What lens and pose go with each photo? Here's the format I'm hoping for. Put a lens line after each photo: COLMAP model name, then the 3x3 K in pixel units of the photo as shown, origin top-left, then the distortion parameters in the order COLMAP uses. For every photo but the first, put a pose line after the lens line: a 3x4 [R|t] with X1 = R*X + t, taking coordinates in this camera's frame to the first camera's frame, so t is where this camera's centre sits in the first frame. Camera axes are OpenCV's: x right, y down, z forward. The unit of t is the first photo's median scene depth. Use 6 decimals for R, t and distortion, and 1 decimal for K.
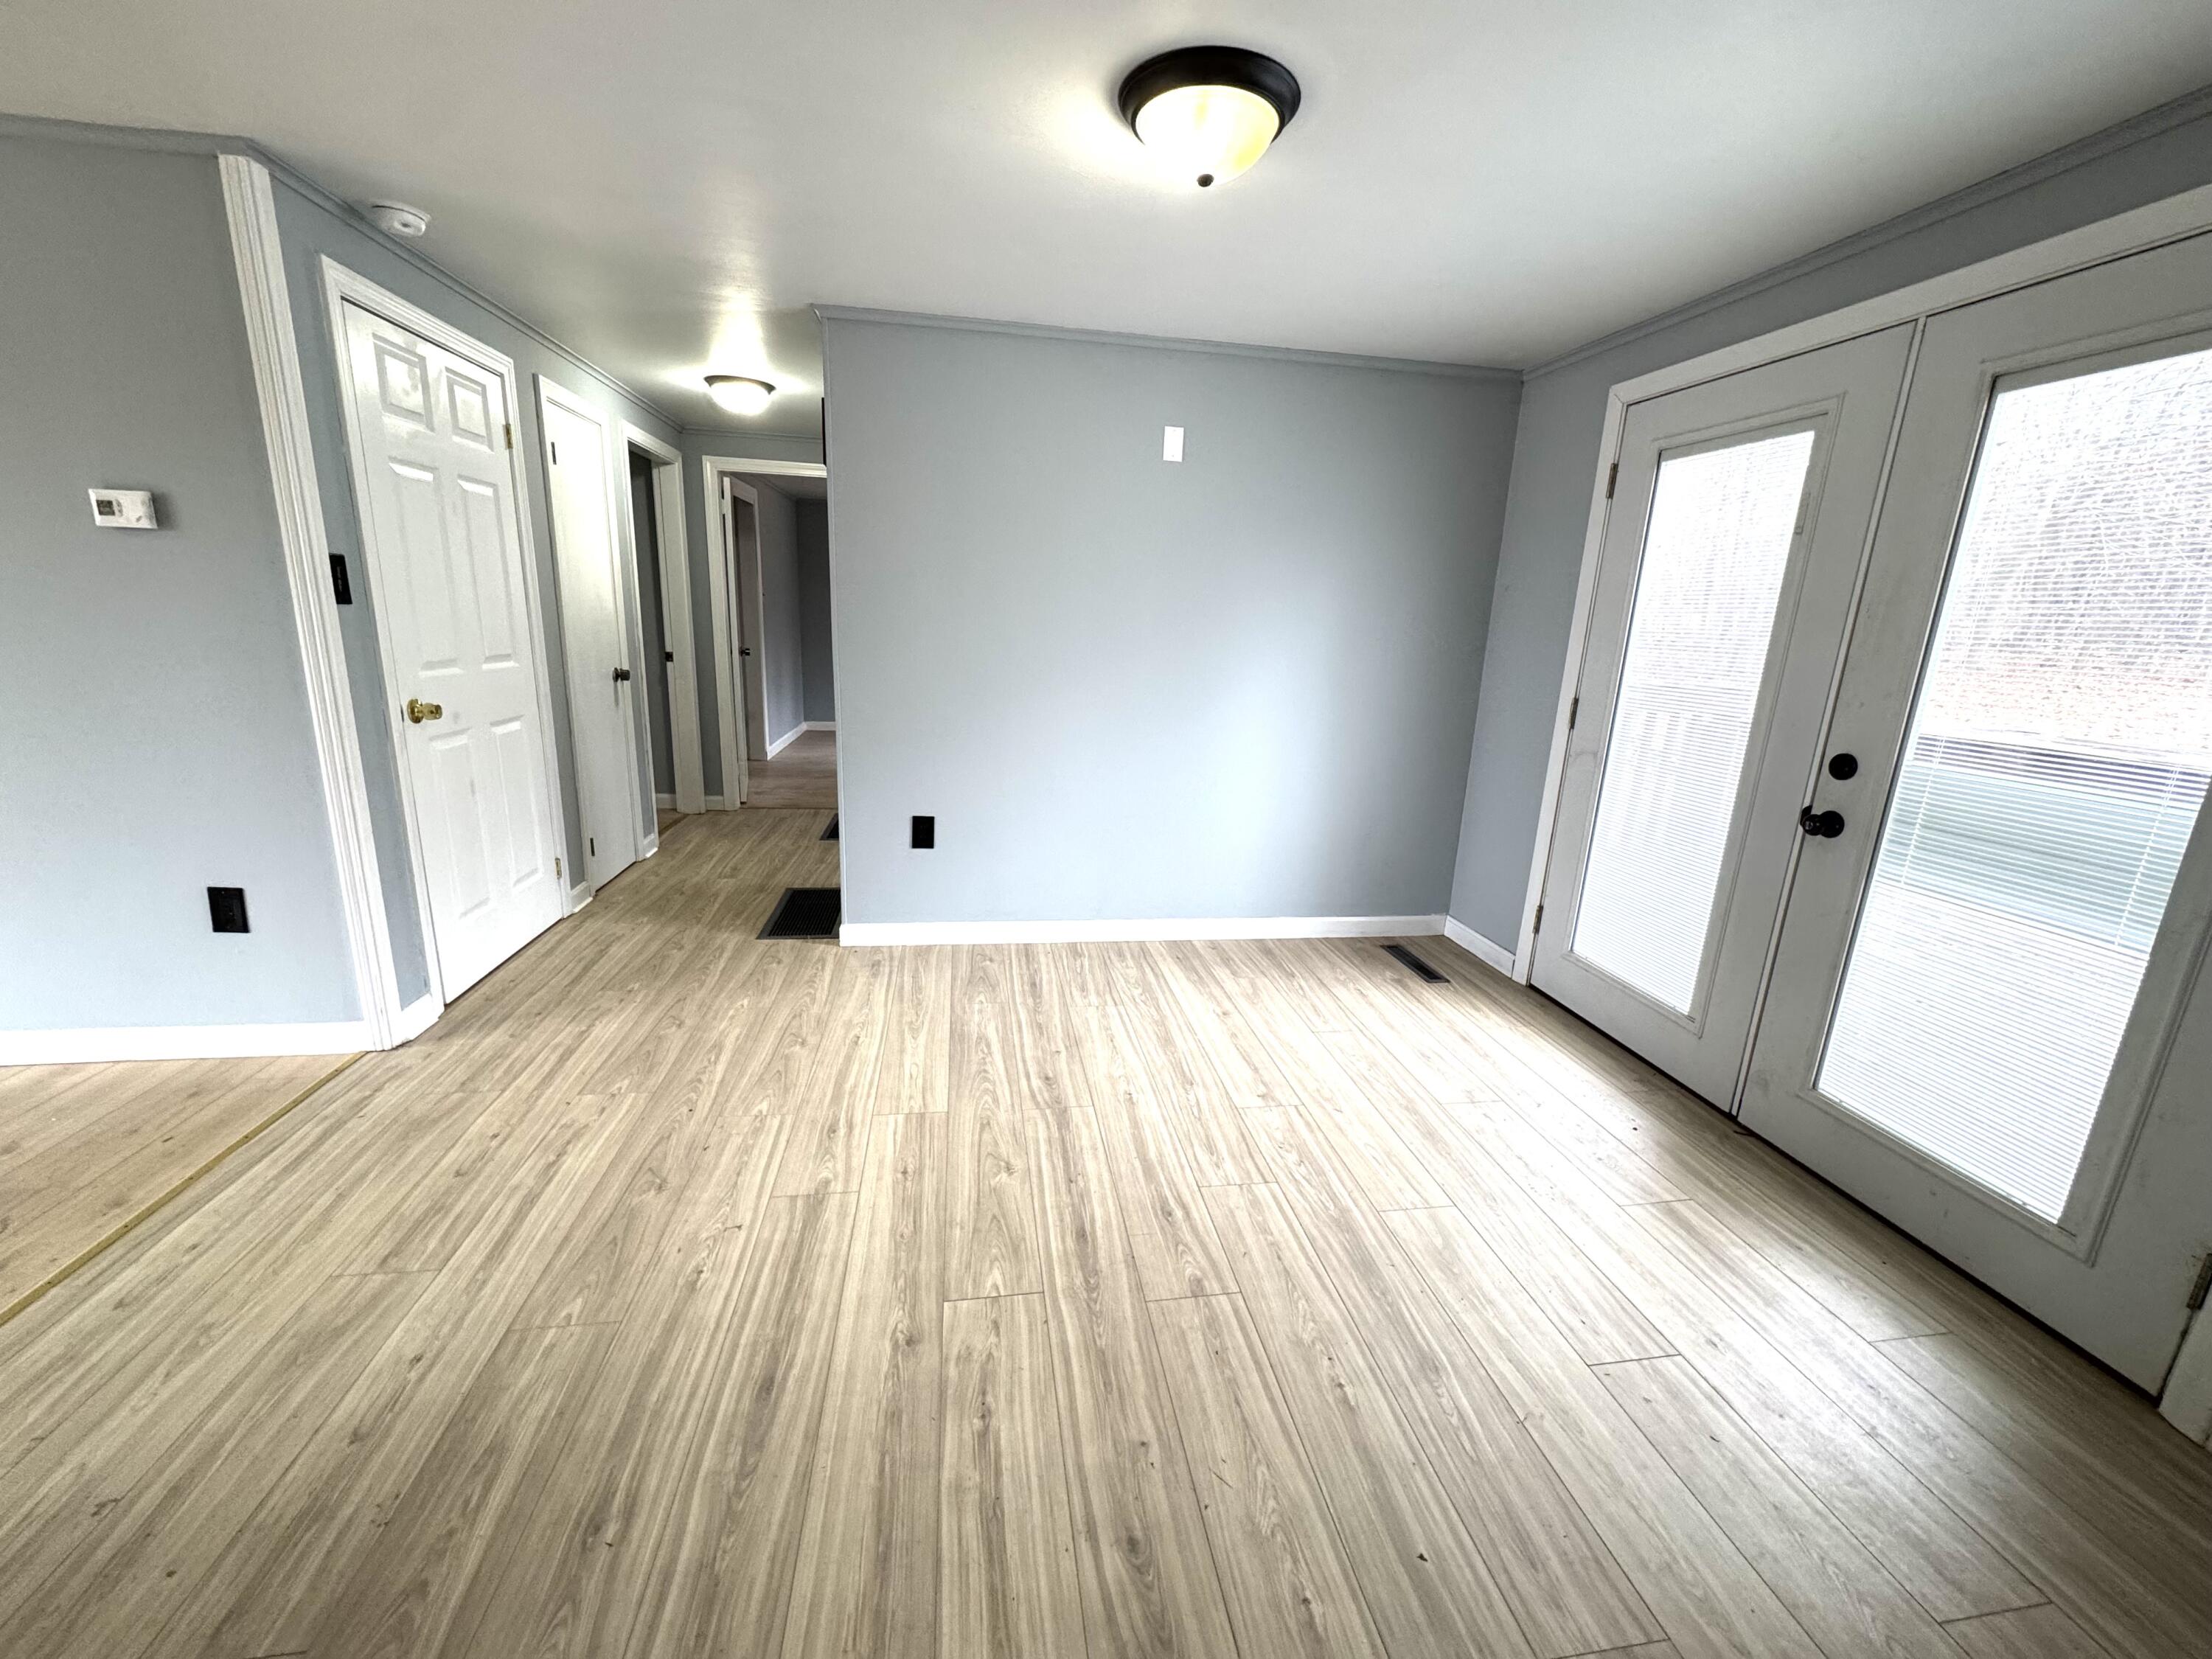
lens RADIAL K [[879.2, 0, 1103.4], [0, 879.2, 825.3], [0, 0, 1]] dist [-0.001247, -0.000261]
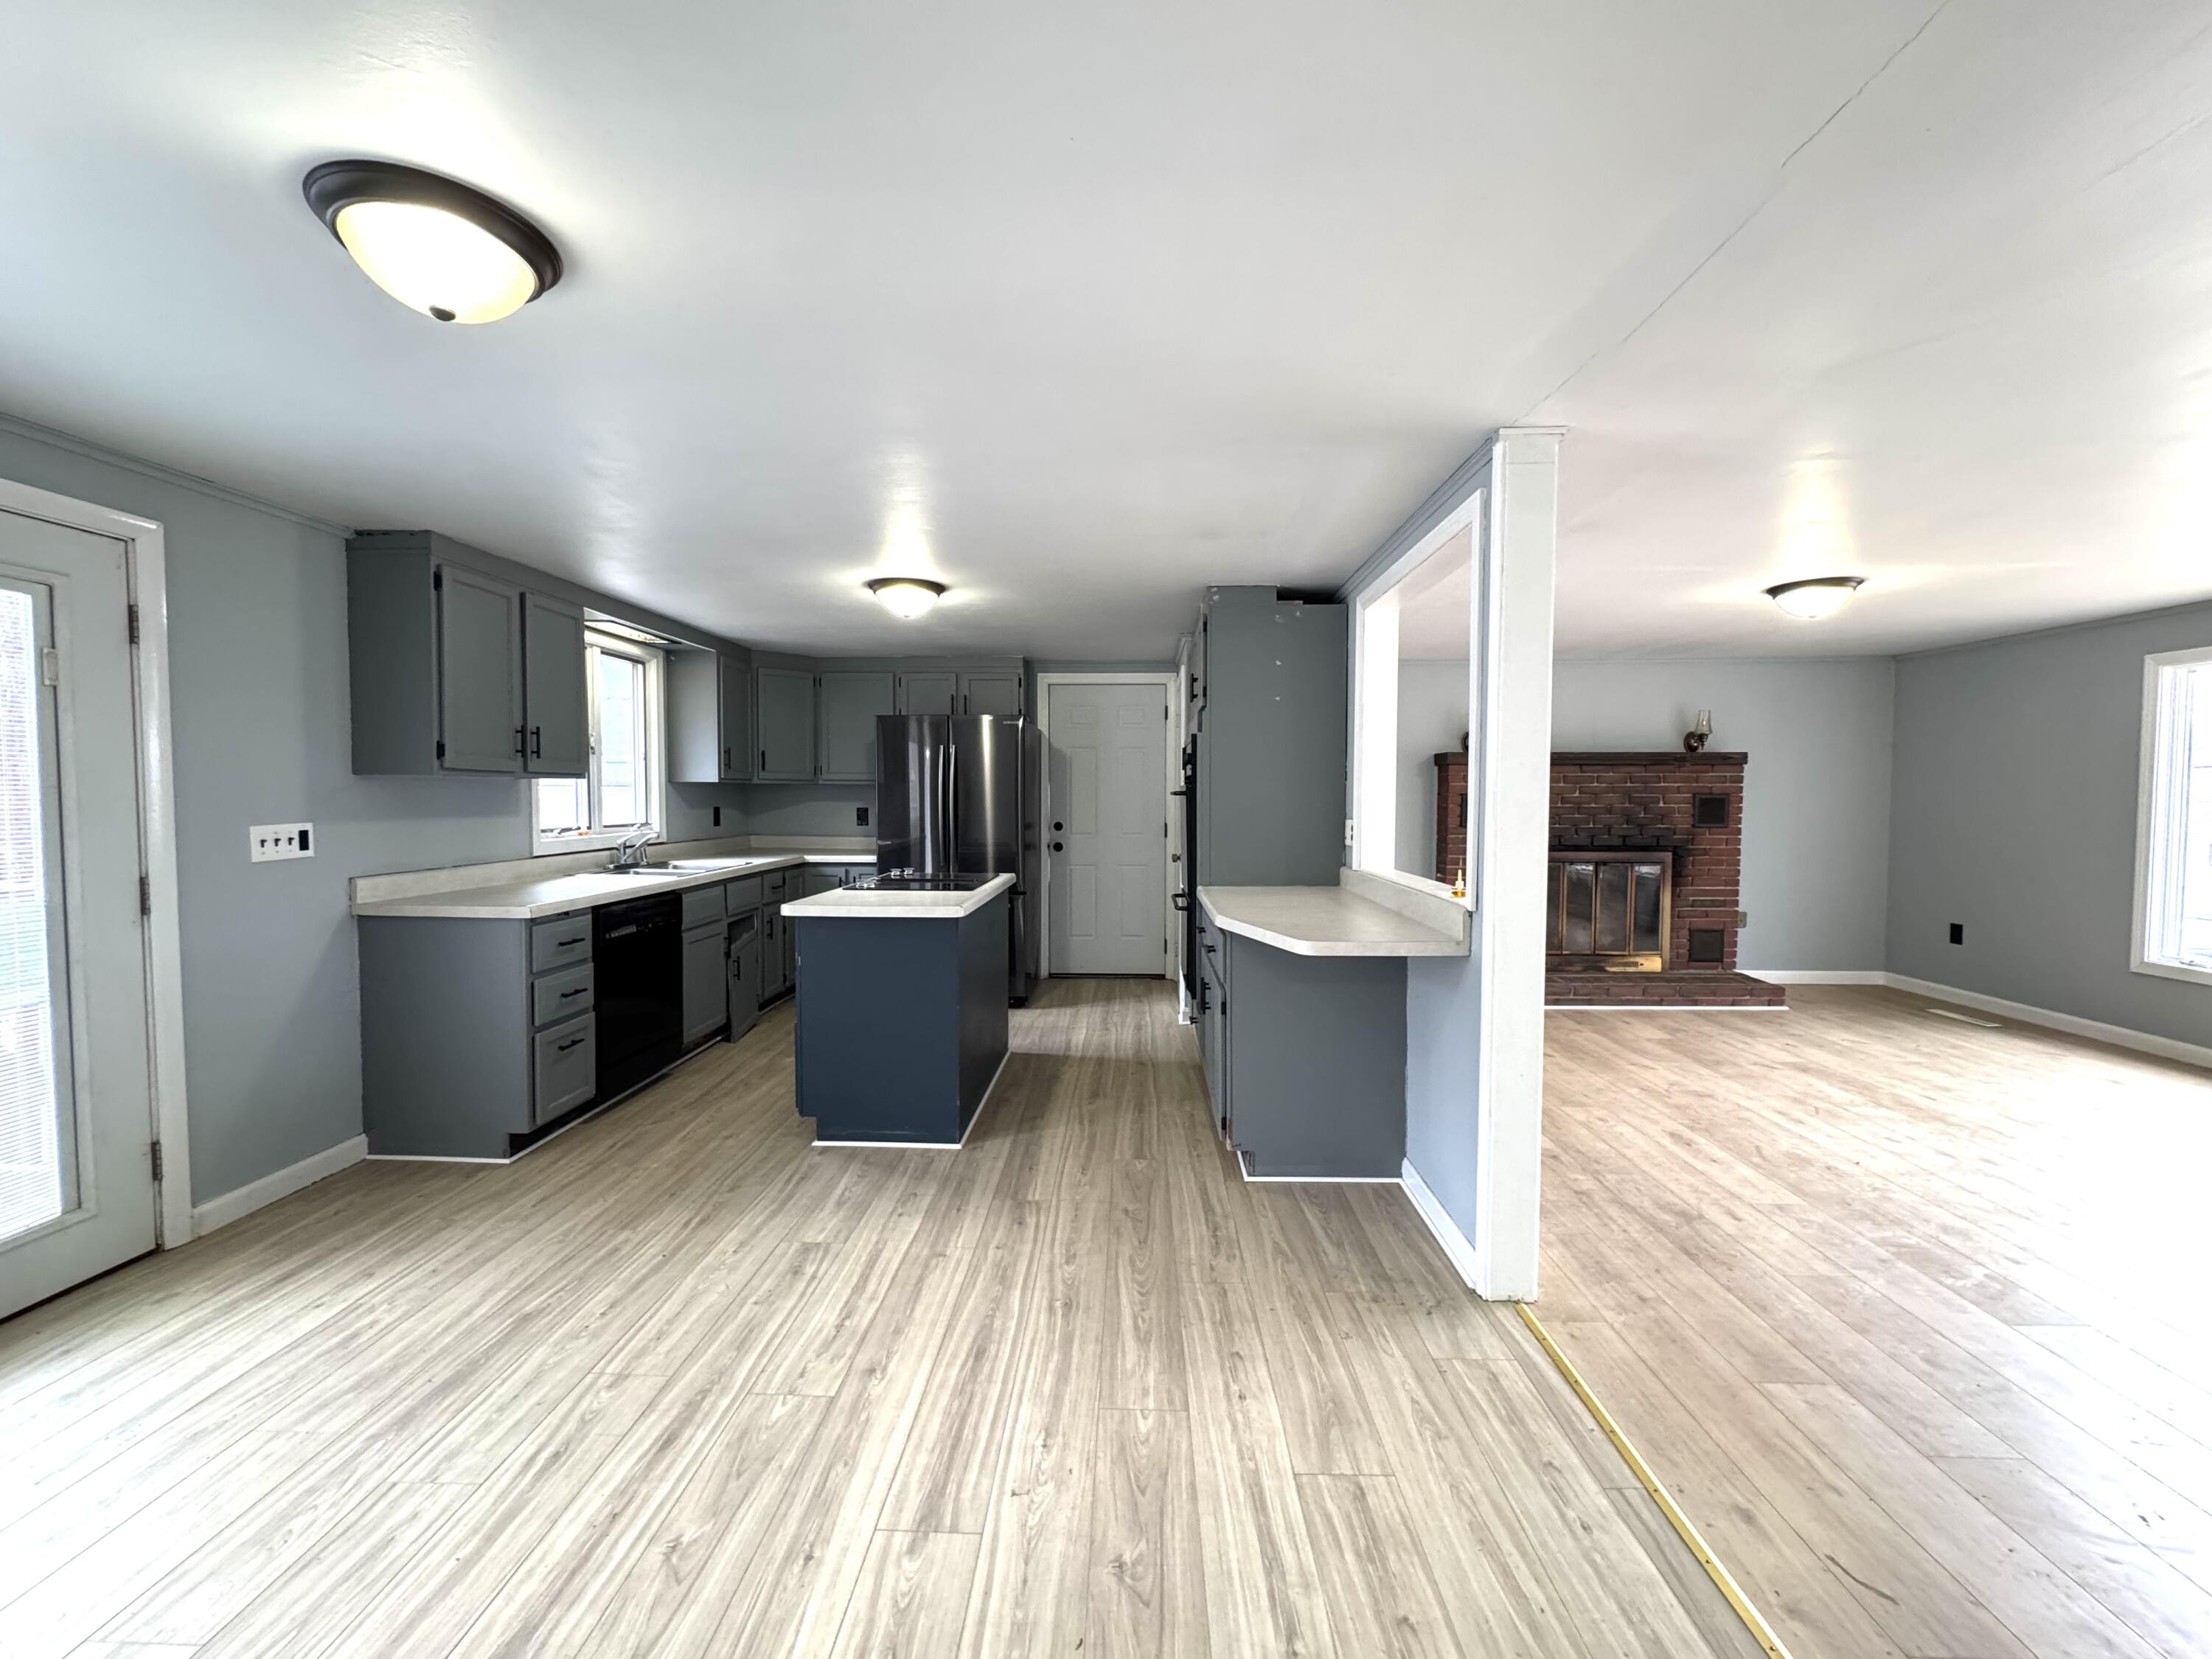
lens RADIAL K [[879.2, 0, 1103.4], [0, 879.2, 825.3], [0, 0, 1]] dist [-0.001247, -0.000261]
pose [[-0.980677, -0.051293, 0.188789, -0.494004], [0.001114, 0.963536, 0.267576, -0.334957], [-0.195630, 0.262616, -0.944861, 1.276425]]
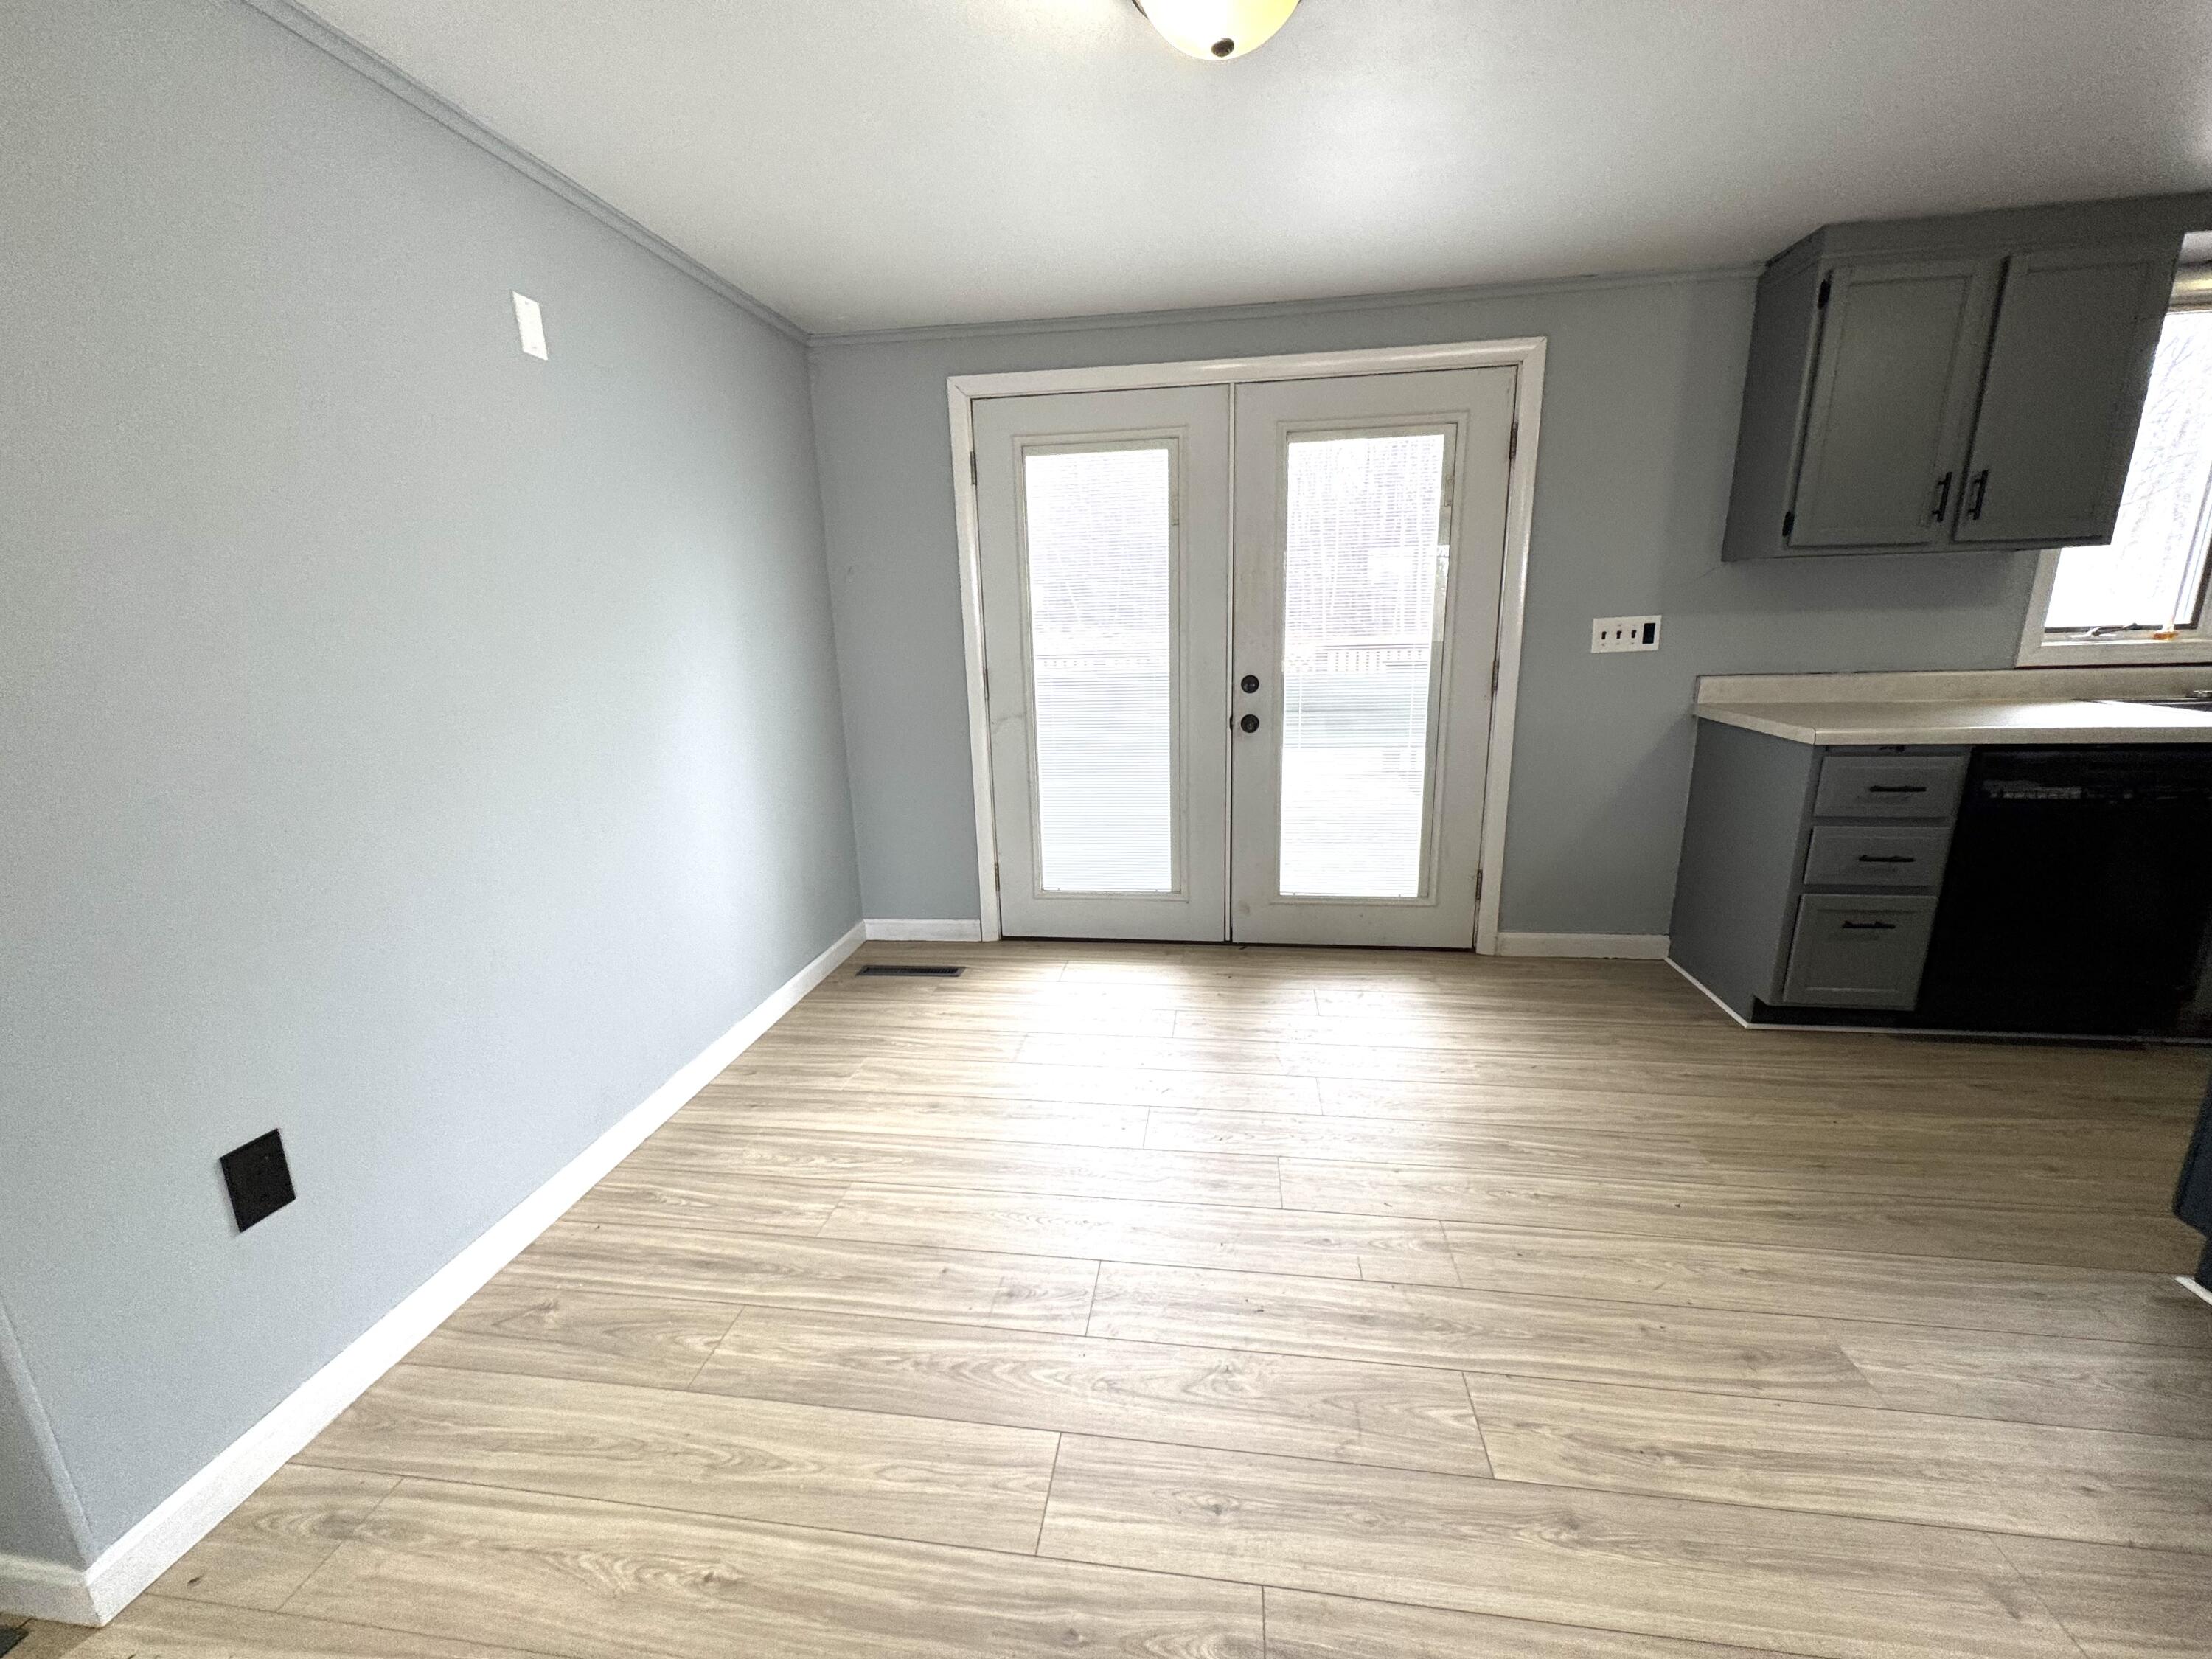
lens RADIAL K [[878.9, 0, 1106.0], [0, 878.9, 829.5], [0, 0, 1]] dist [-0.003476, -0.000357]
pose [[0.291463, -0.275133, 0.916161, -0.588142], [0.261971, 0.944087, 0.200177, -0.173496], [-0.920011, 0.181663, 0.347243, 0.663379]]
